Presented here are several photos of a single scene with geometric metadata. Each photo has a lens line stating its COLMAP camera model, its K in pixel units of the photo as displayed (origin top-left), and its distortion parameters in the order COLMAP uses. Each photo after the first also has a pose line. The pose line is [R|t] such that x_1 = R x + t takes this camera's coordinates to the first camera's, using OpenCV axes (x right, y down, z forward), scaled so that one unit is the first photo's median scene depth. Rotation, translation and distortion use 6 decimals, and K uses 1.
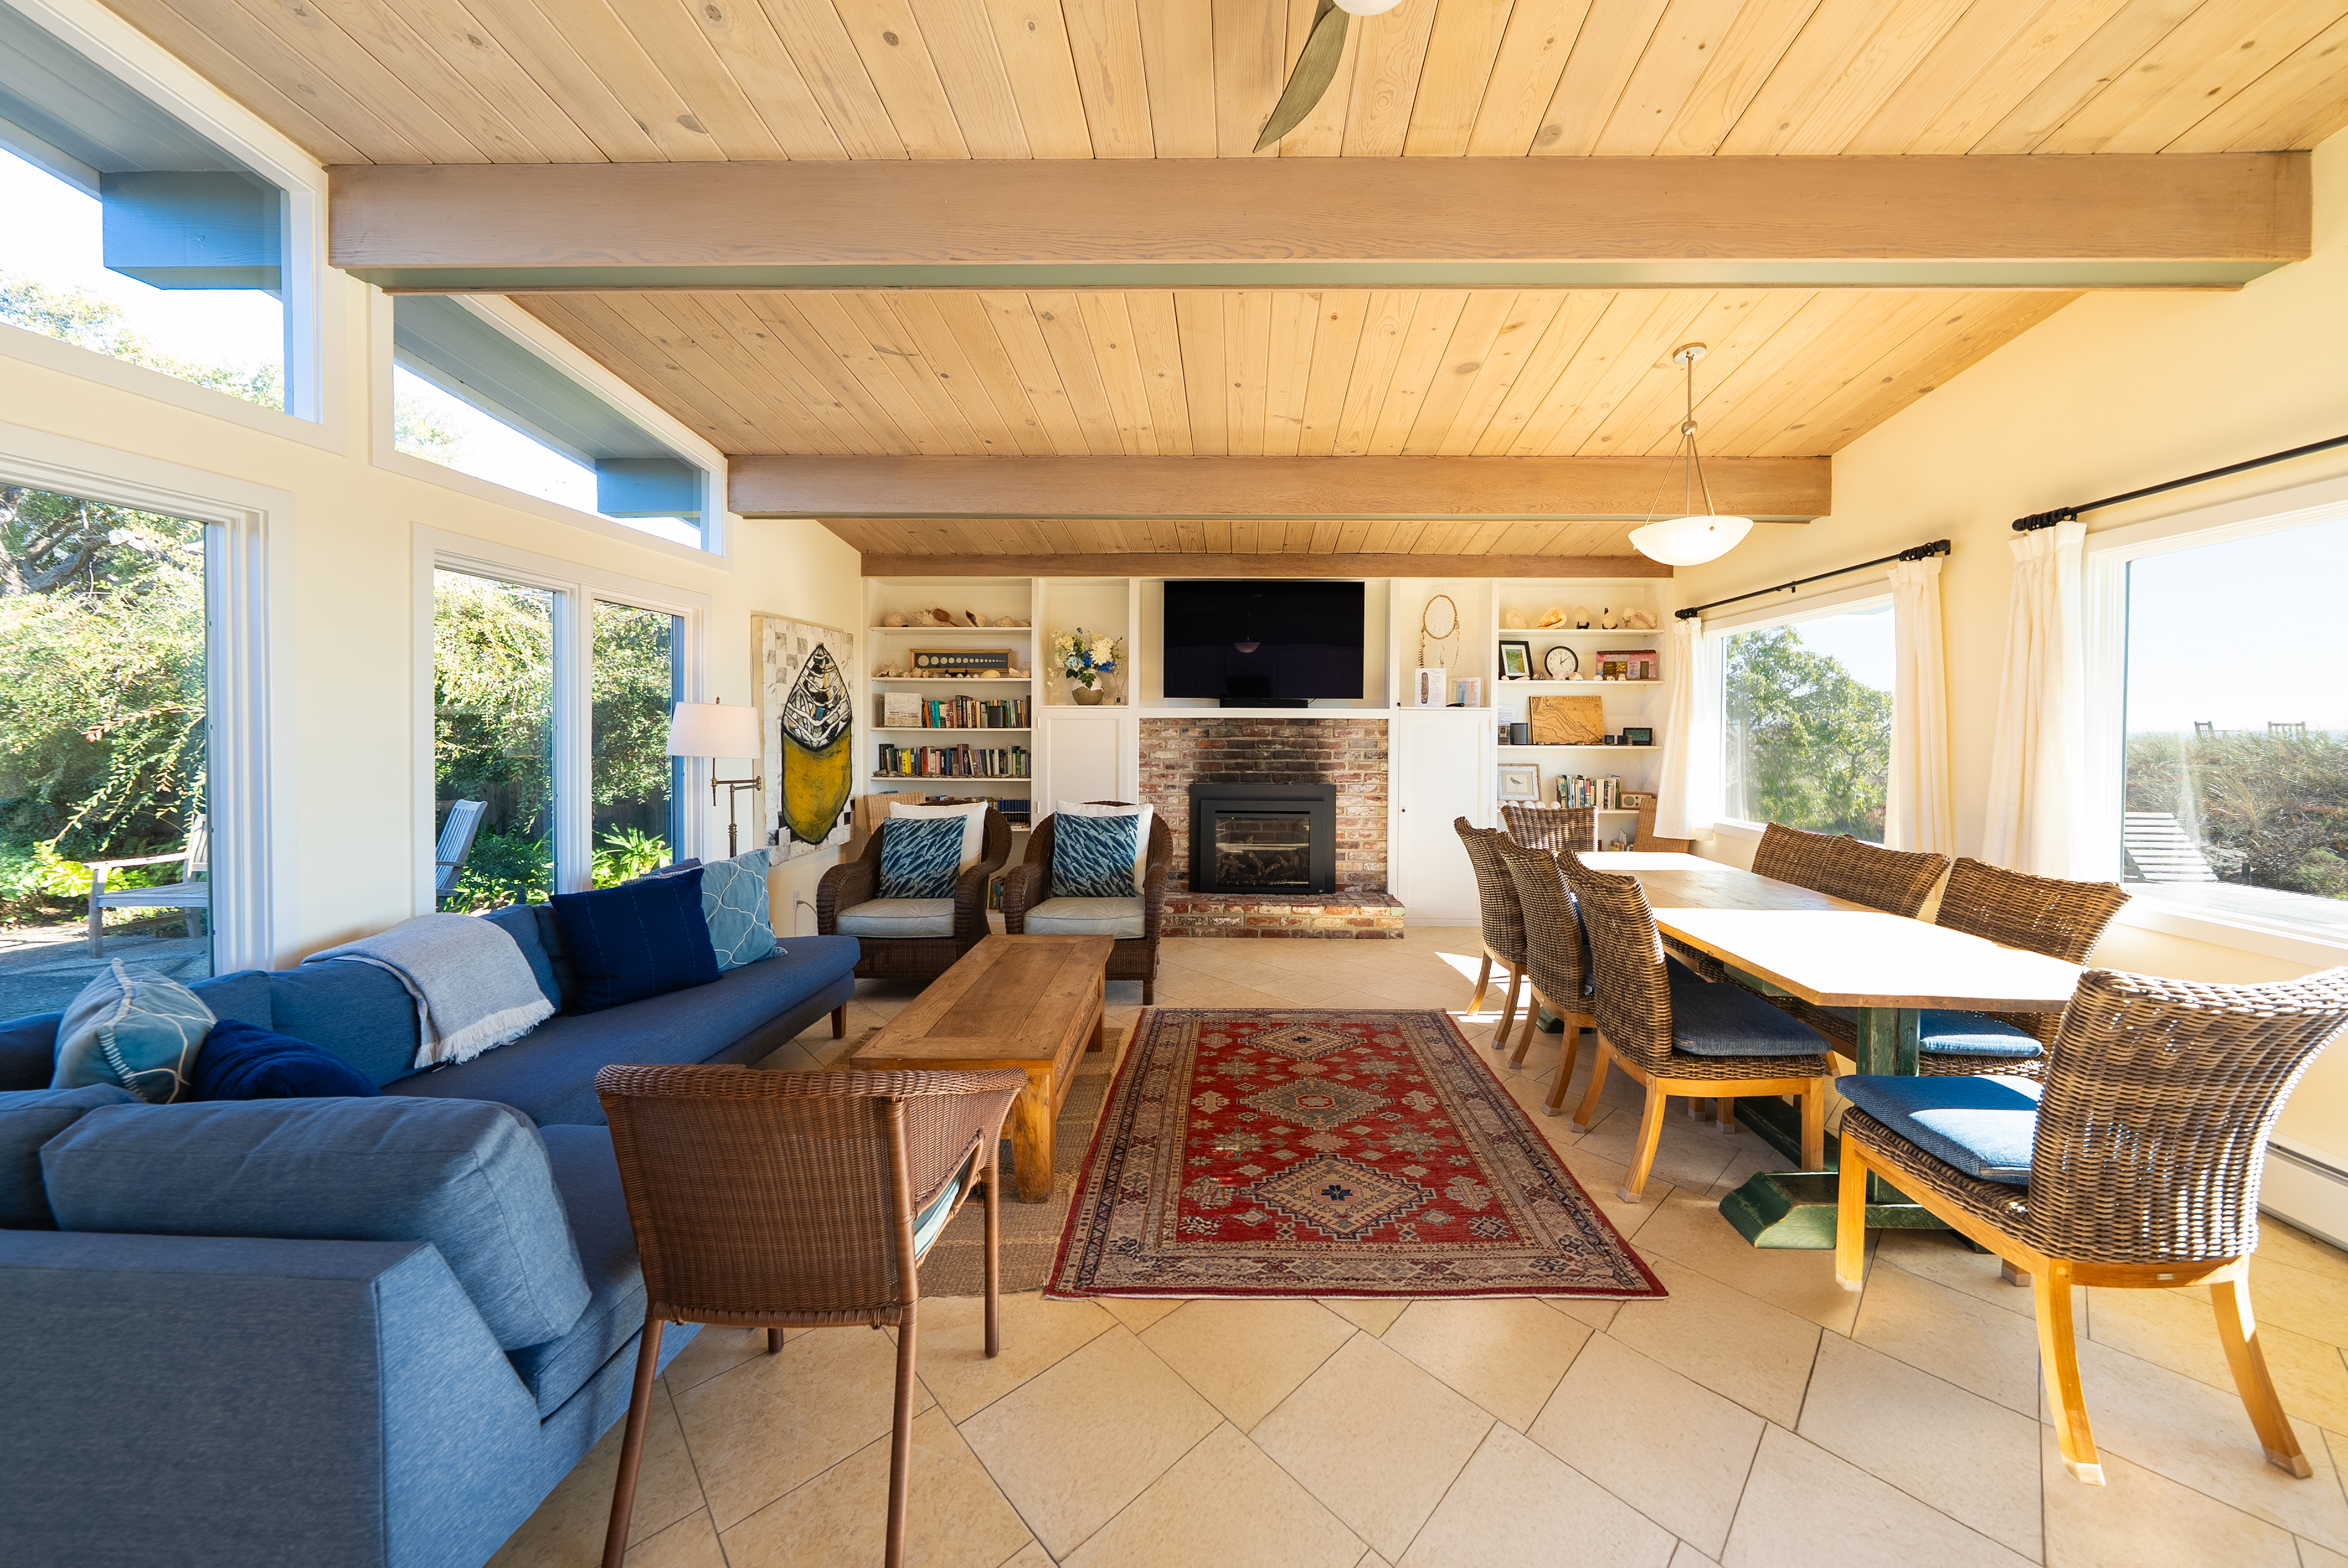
lens RADIAL K [[846.1, 0, 1227.6], [0, 846.1, 739.4], [0, 0, 1]] dist [-0.000975, -0.000135]
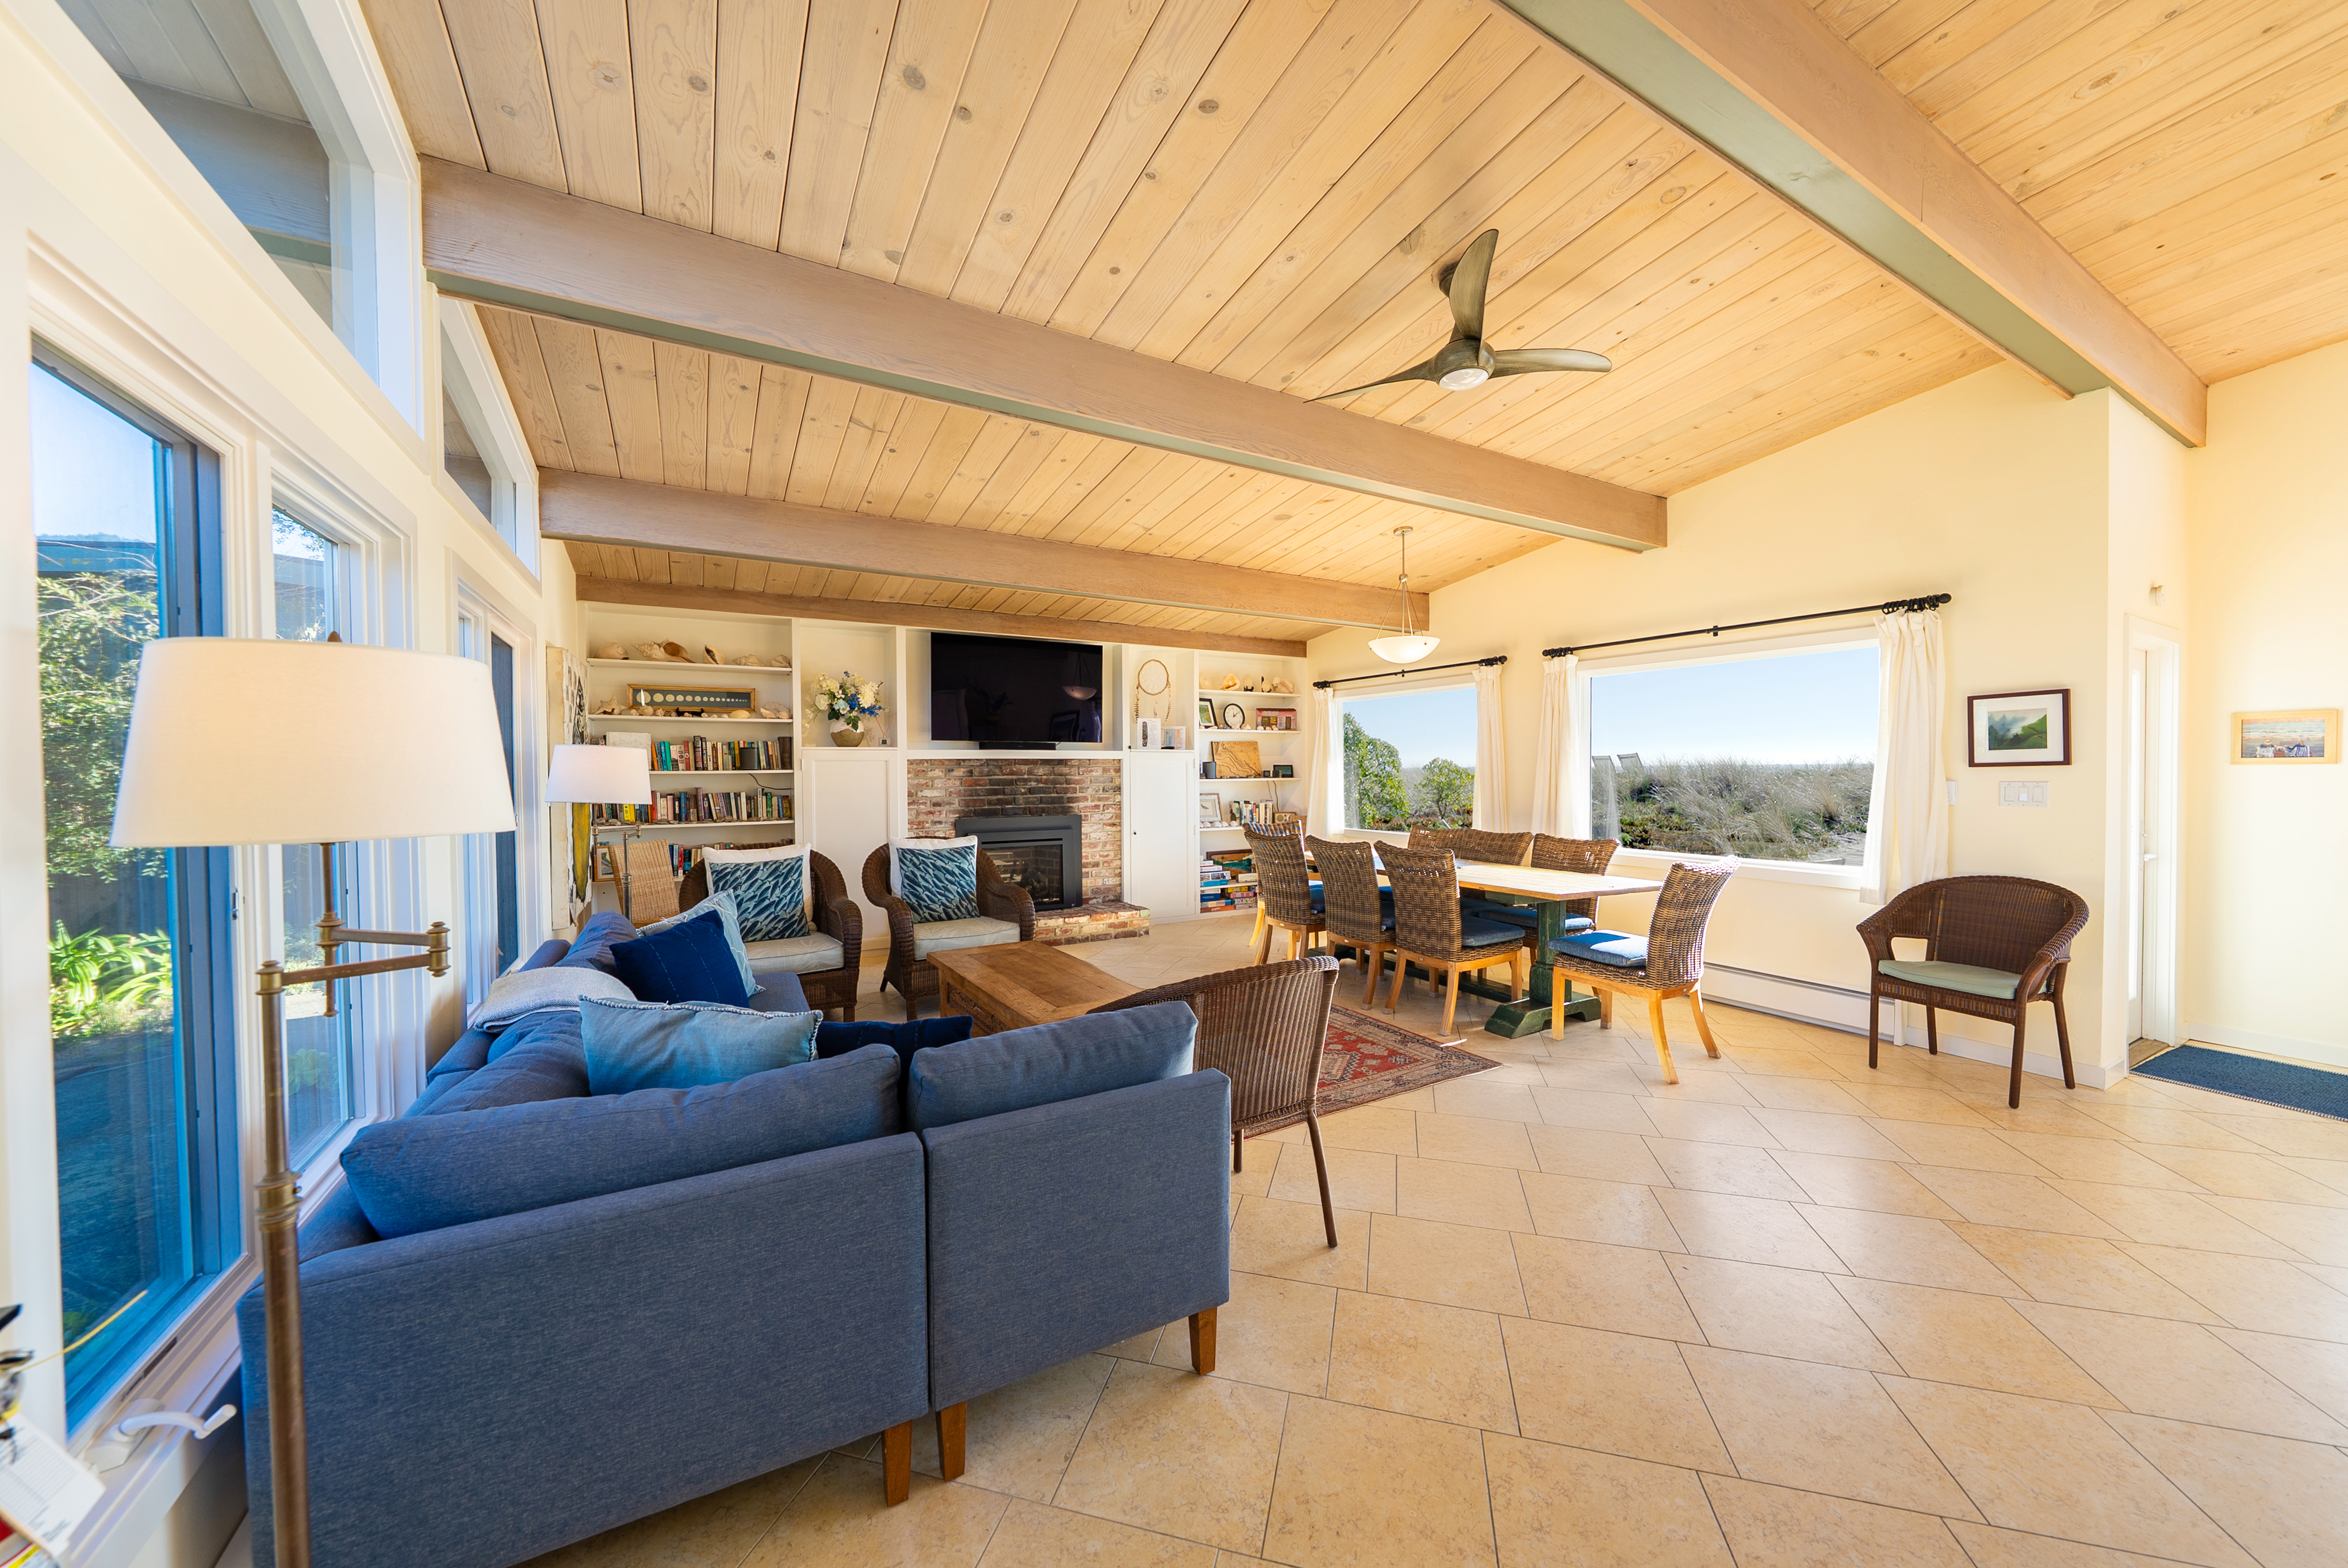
lens RADIAL K [[847.9, 0, 1174.0], [0, 847.9, 784.0], [0, 0, 1]] dist [-0.000233, -0.000014]
pose [[0.855118, -0.019308, 0.518074, -0.380222], [0.015780, 0.999813, 0.011216, -0.000793], [-0.518193, -0.001416, 0.855262, -0.087023]]
